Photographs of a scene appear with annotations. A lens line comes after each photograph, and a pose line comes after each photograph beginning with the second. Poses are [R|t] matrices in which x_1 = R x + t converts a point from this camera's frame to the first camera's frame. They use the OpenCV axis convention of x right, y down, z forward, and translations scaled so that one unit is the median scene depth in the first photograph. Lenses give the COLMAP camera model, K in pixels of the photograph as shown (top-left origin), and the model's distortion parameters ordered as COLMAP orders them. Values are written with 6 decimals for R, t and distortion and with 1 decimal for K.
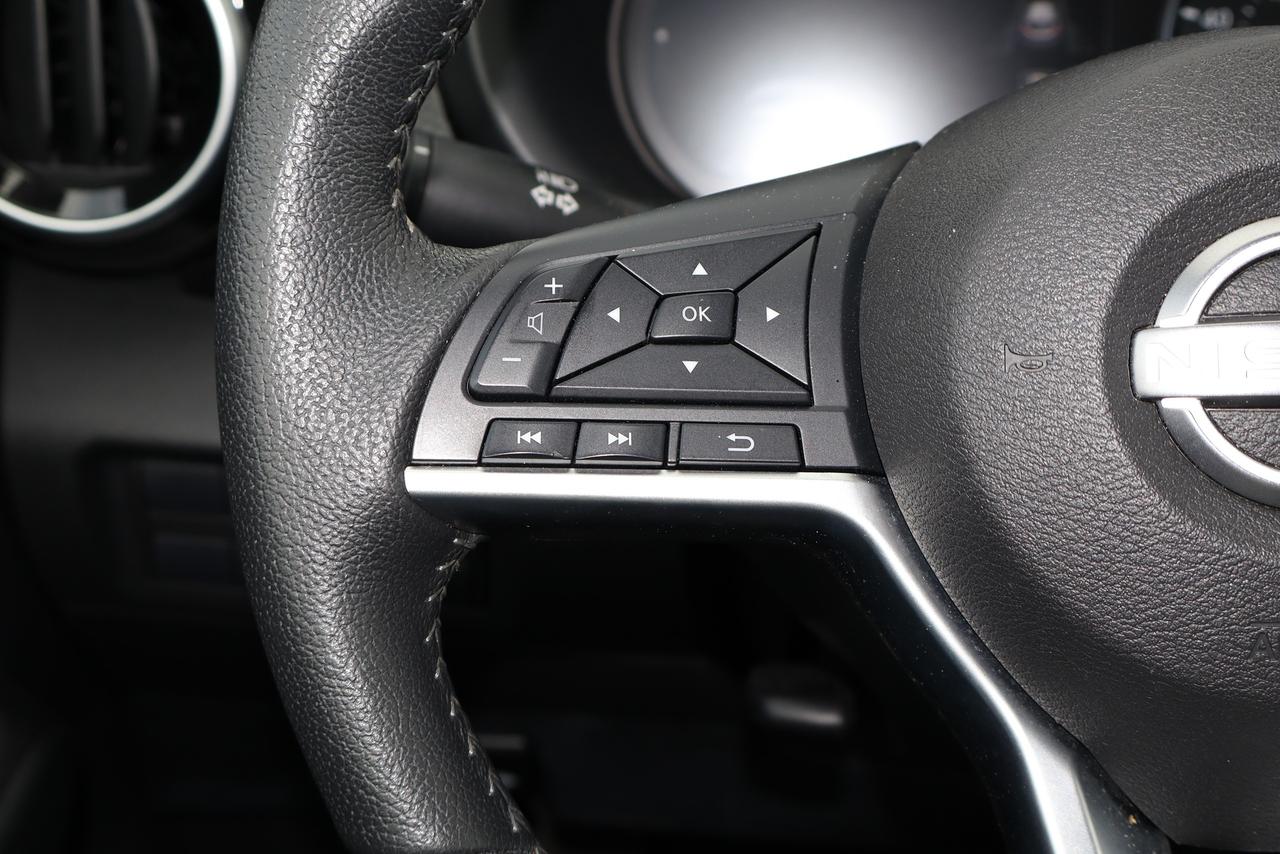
lens RADIAL K [[1721.9, 0, 629.3], [0, 1721.9, 431.6], [0, 0, 1]] dist [0.010003, 0.000000]
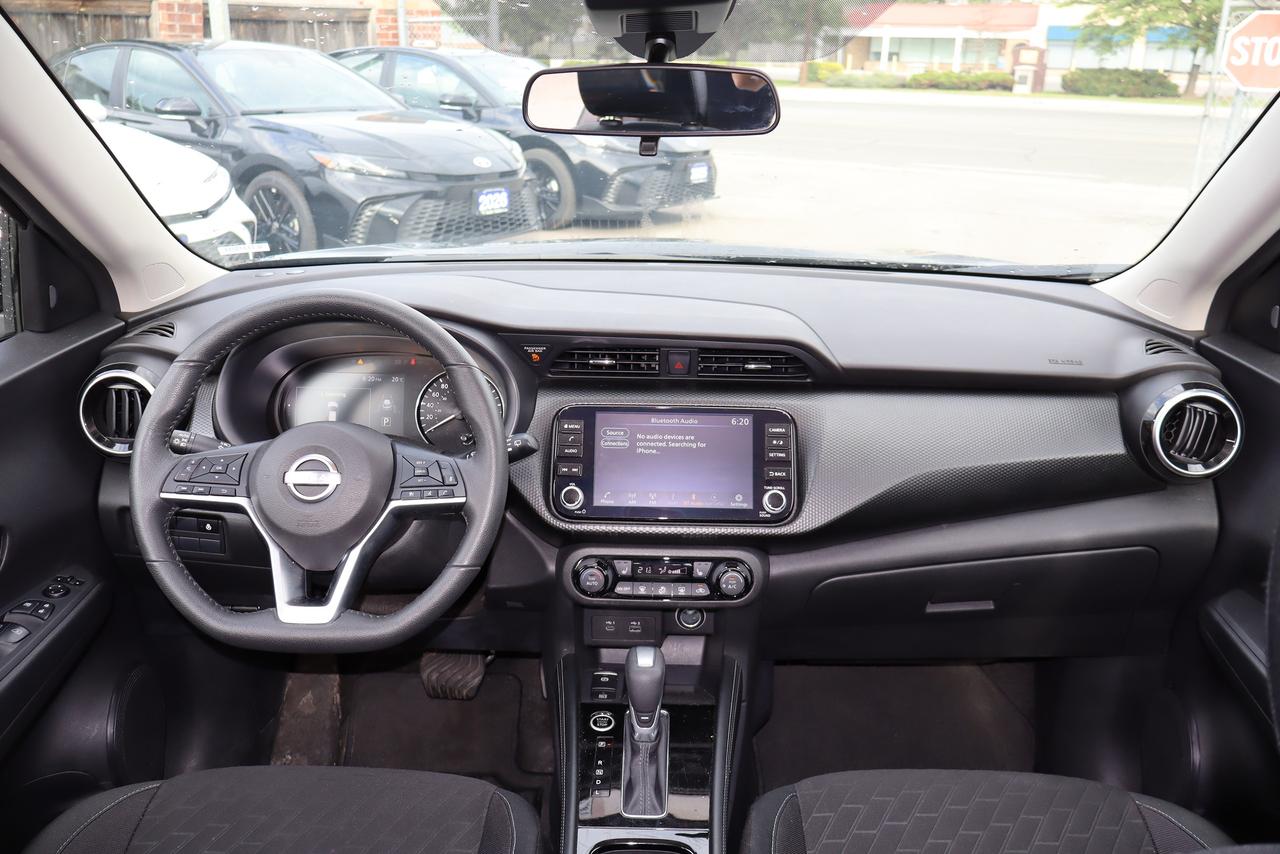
lens RADIAL K [[1066.8, 0, 642.3], [0, 1066.8, 424.9], [0, 0, 1]] dist [-0.011011, -0.009985]
pose [[0.996847, 0.018297, 0.077213, 1.186377], [-0.006664, 0.988919, -0.148307, 0.302924], [-0.079071, 0.147325, 0.985923, -2.621972]]
